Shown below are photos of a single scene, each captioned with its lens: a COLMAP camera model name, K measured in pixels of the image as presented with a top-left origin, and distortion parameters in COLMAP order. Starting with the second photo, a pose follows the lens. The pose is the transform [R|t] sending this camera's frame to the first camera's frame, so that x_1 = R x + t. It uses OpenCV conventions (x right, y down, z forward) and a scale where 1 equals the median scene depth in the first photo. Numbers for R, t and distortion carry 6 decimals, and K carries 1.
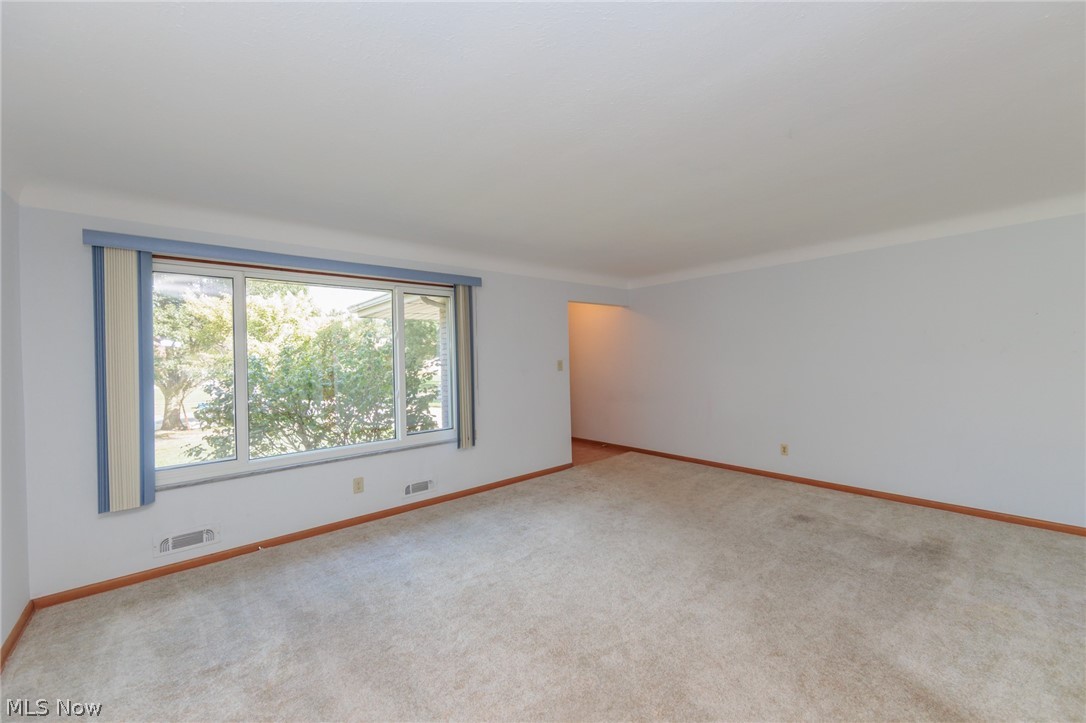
lens RADIAL K [[423.6, 0, 546.5], [0, 423.6, 358.5], [0, 0, 1]] dist [-0.000402, -0.000175]
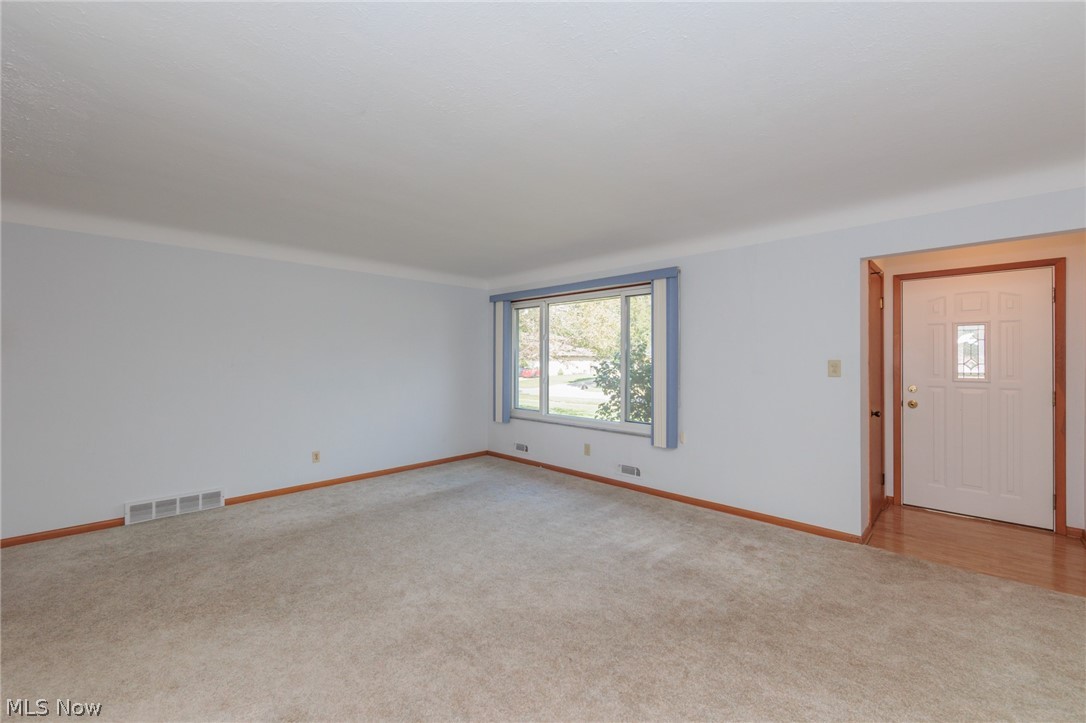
lens RADIAL K [[442.6, 0, 543.0], [0, 442.6, 361.5], [0, 0, 1]] dist [-0.000781, -0.000119]
pose [[0.078504, 0.034432, -0.996319, 0.904803], [0.002125, 0.999395, 0.034706, -0.023247], [0.996912, -0.004841, 0.078383, 0.750136]]
